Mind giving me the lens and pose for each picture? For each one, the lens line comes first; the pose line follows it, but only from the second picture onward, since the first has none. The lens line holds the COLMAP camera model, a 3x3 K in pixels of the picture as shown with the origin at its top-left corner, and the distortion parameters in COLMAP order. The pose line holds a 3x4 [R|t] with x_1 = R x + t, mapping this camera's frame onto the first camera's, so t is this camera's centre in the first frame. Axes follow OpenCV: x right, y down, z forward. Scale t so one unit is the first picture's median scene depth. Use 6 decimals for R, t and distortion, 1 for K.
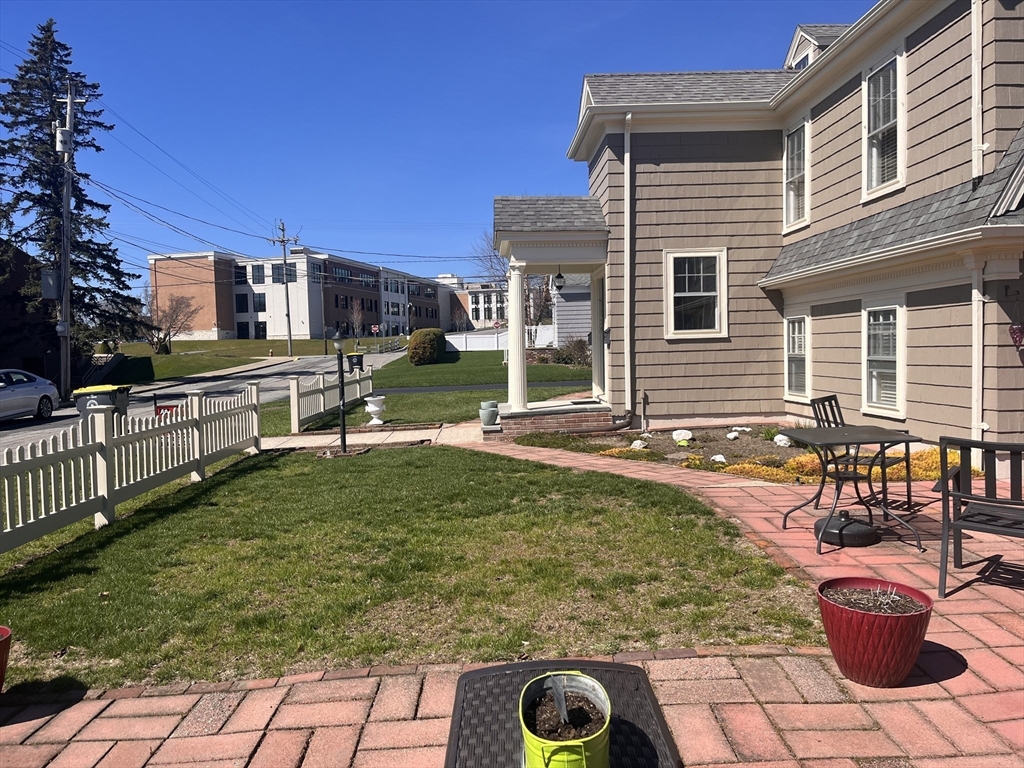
lens RADIAL K [[773.0, 0, 506.9], [0, 773.0, 383.9], [0, 0, 1]] dist [0.066610, -0.070670]
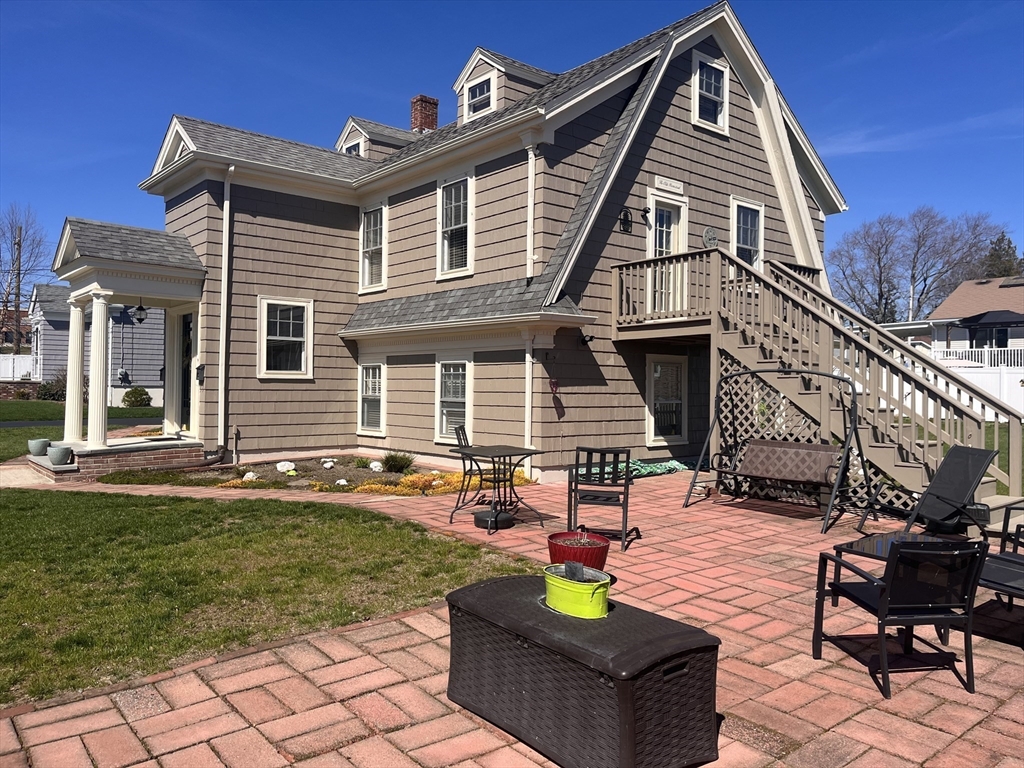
lens RADIAL K [[773.0, 0, 513.6], [0, 773.0, 379.9], [0, 0, 1]] dist [0.066610, -0.070670]
pose [[0.783395, 0.040031, 0.620234, -0.193817], [-0.002790, 0.998140, -0.060898, 0.009469], [-0.621518, 0.045976, 0.782049, -0.061248]]
